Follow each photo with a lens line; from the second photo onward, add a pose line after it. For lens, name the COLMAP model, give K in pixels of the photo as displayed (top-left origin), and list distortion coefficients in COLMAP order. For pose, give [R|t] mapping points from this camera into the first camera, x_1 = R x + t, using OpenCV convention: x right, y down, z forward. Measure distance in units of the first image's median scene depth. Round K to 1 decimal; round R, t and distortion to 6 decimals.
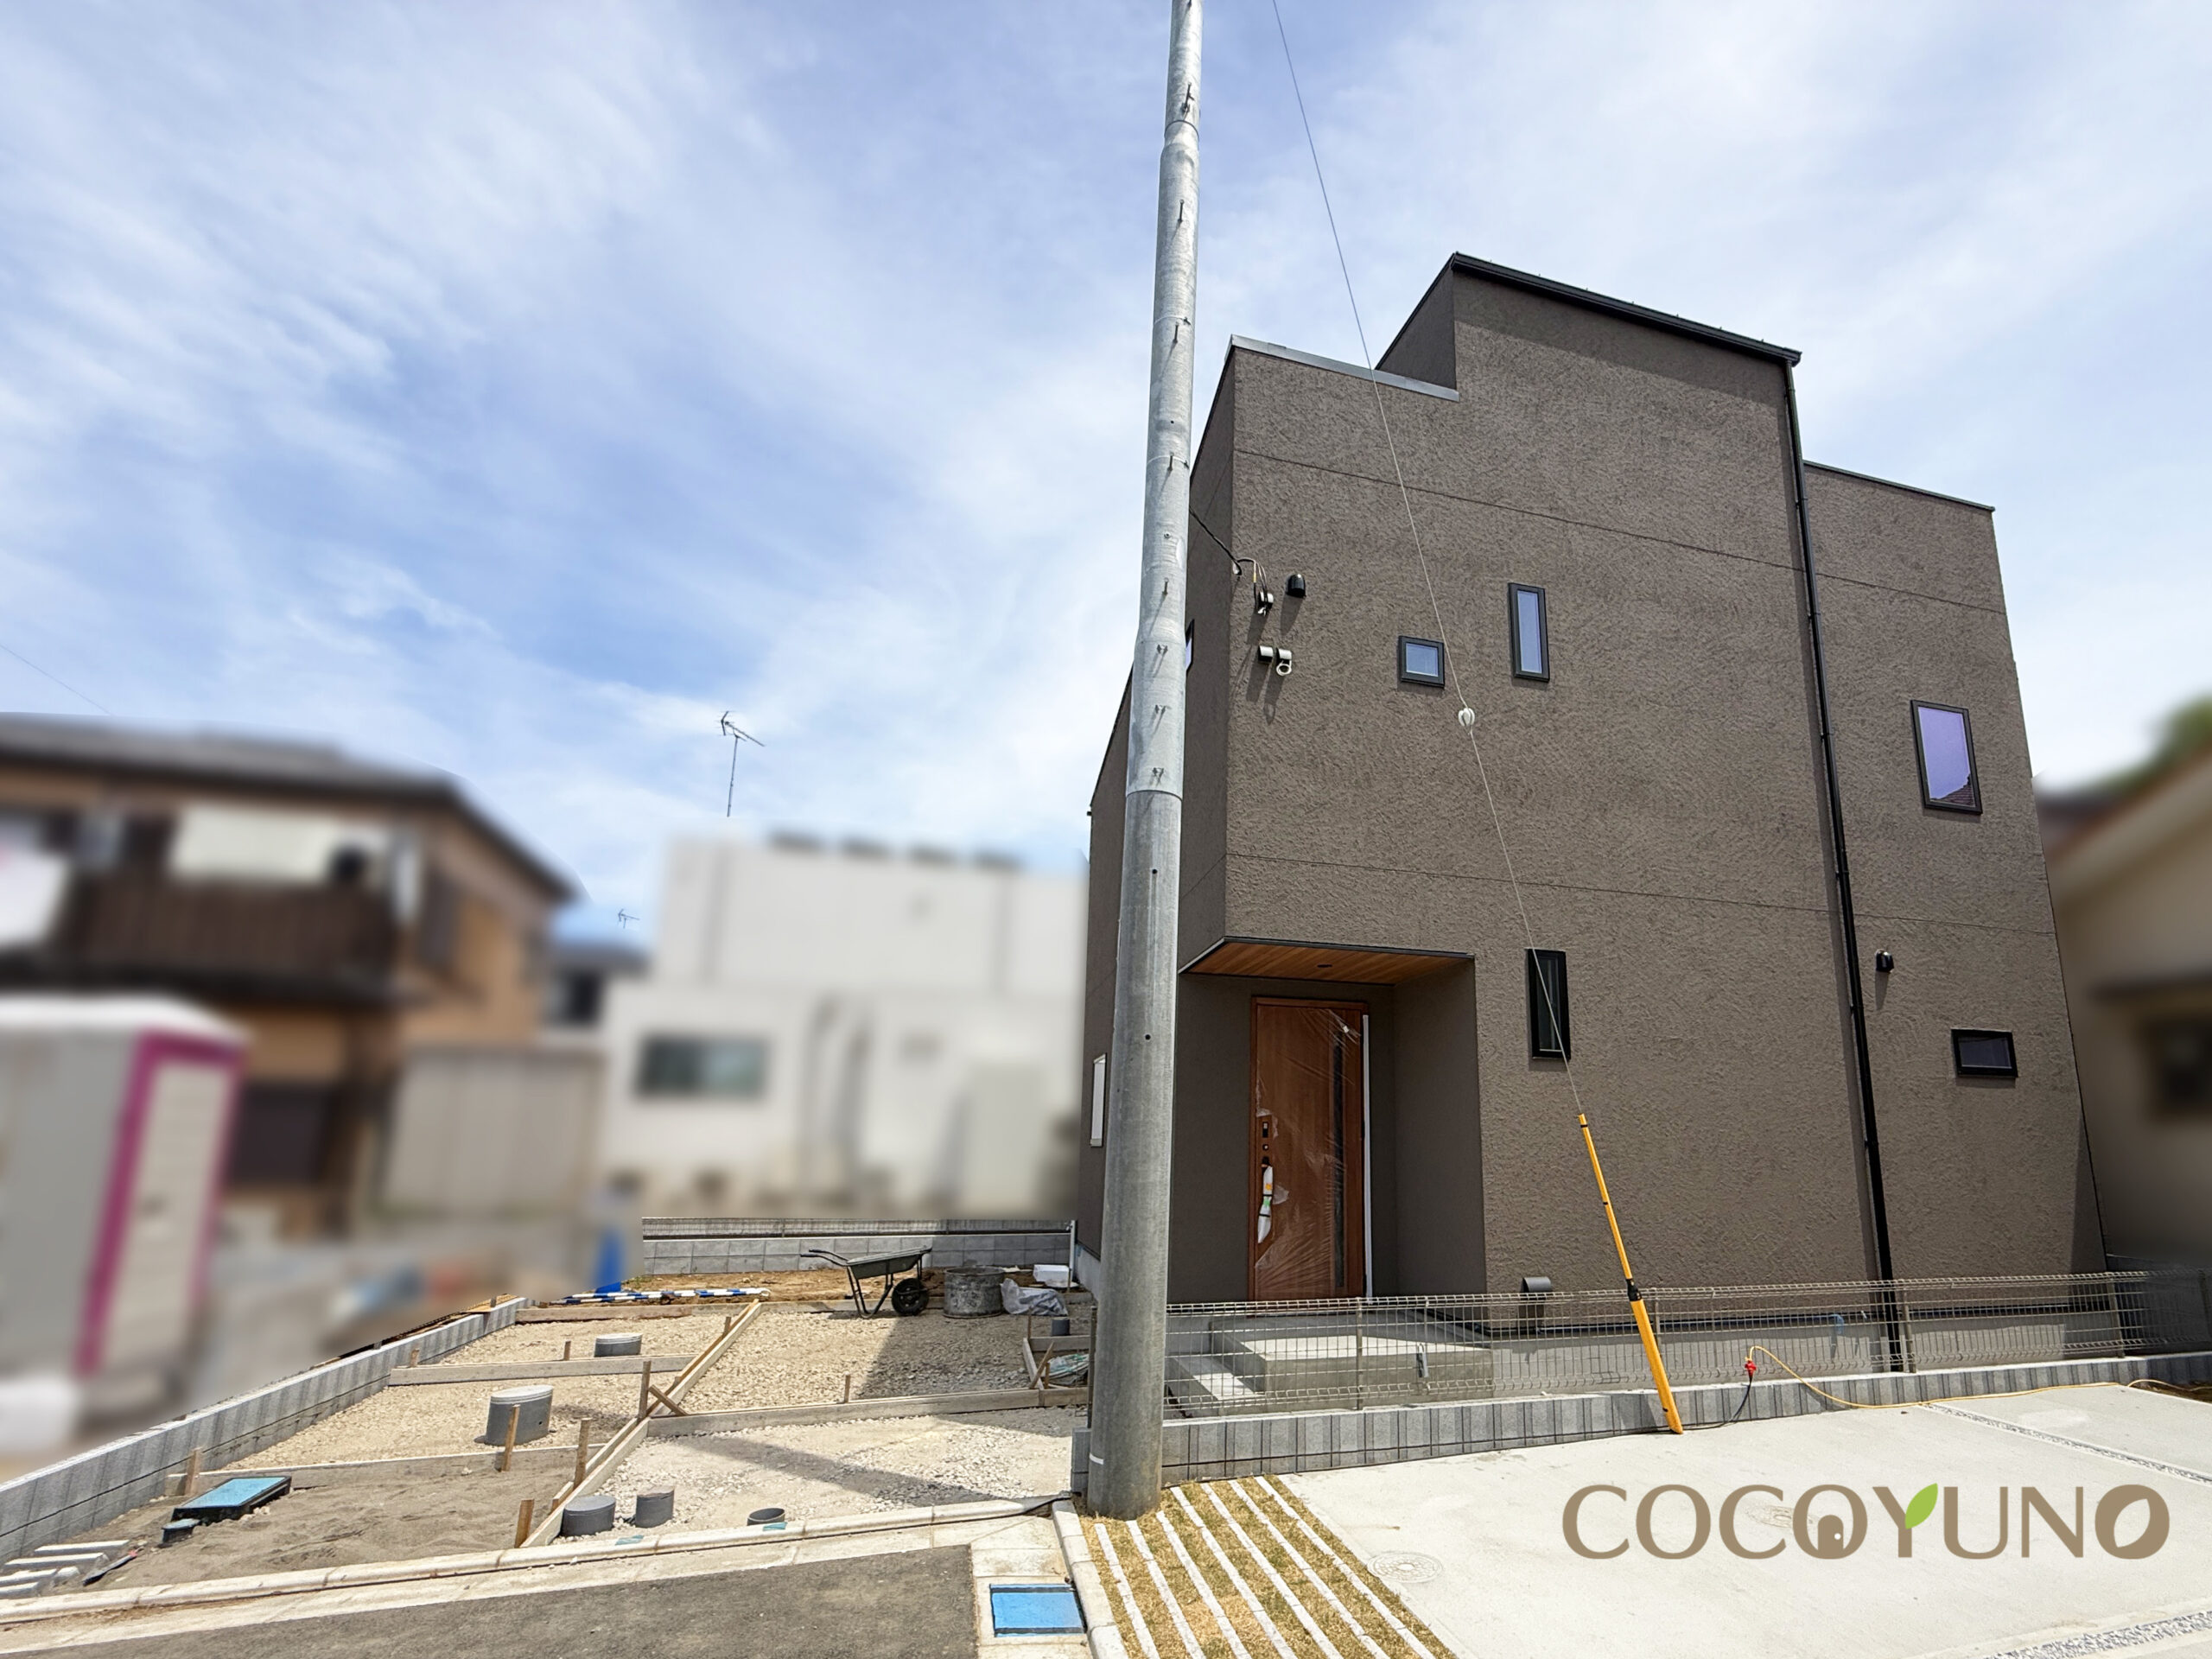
lens RADIAL K [[992.7, 0, 1254.5], [0, 992.7, 951.5], [0, 0, 1]] dist [0.000108, 0.000540]
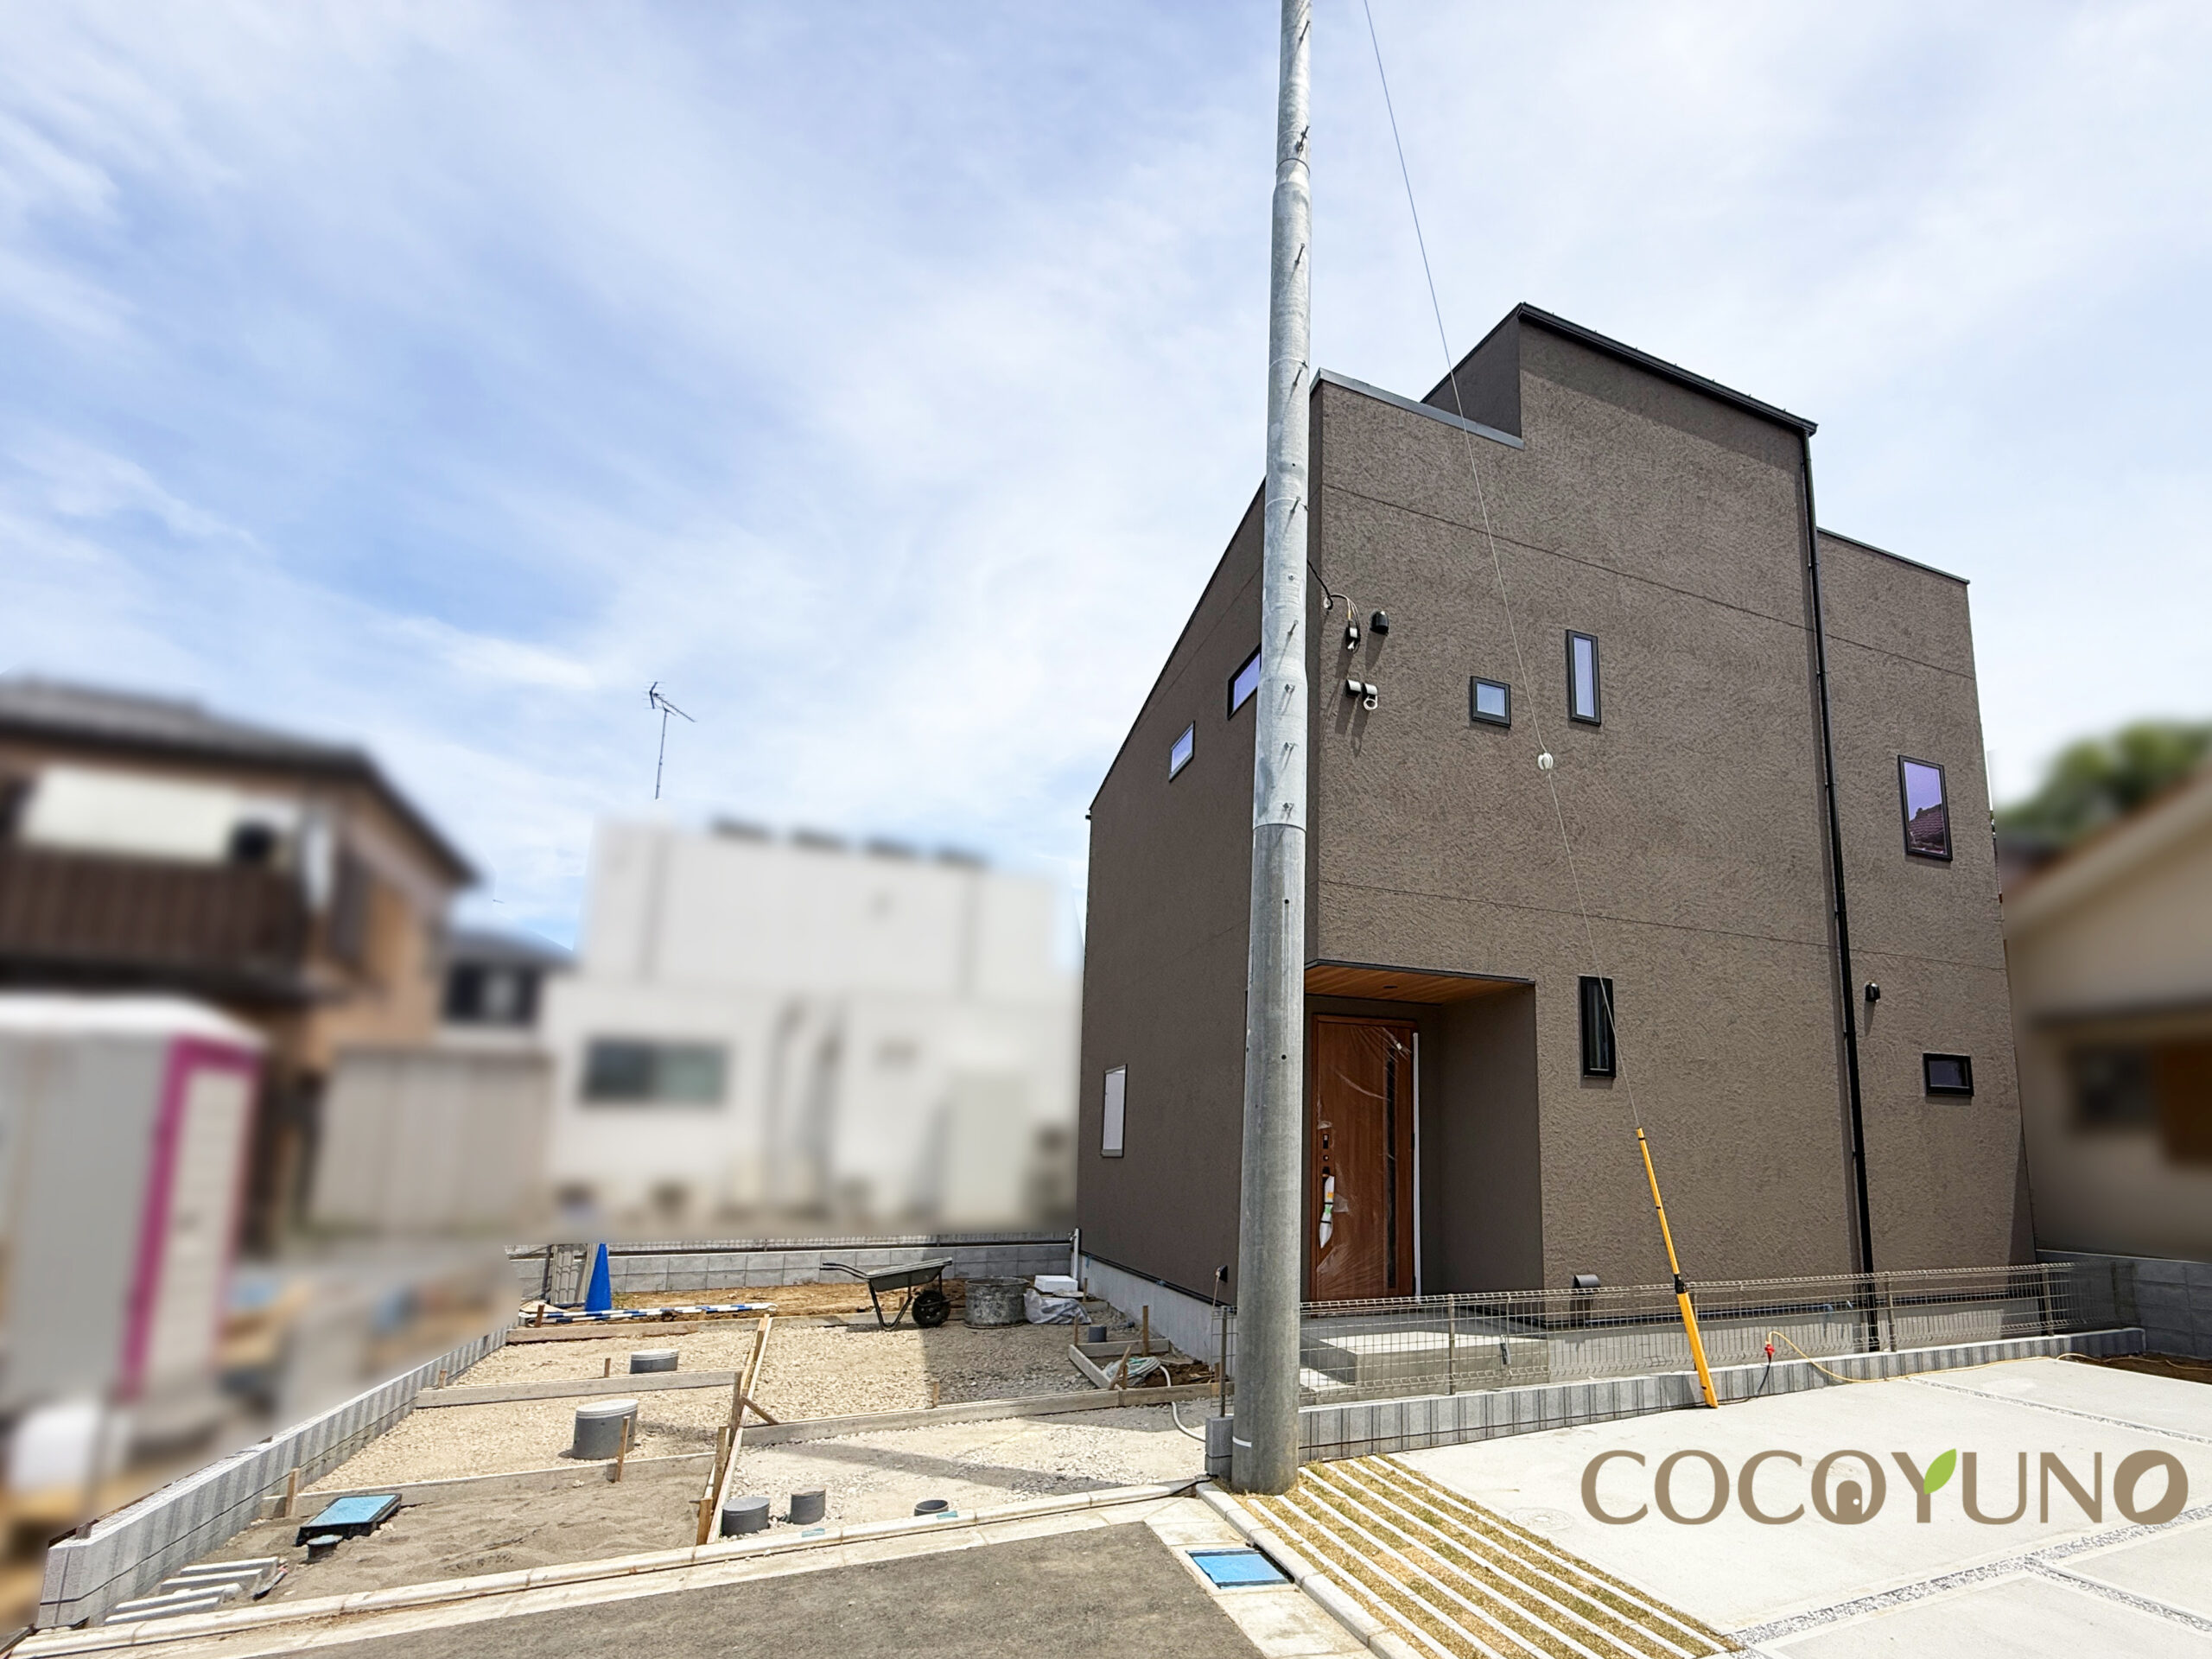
lens RADIAL K [[1034.9, 0, 1306.1], [0, 1034.9, 990.7], [0, 0, 1]] dist [0.000787, 0.000118]
pose [[0.991147, 0.020025, 0.131247, -0.165779], [-0.024795, 0.999086, 0.034808, -0.017884], [-0.130430, -0.037754, 0.990738, -0.078680]]
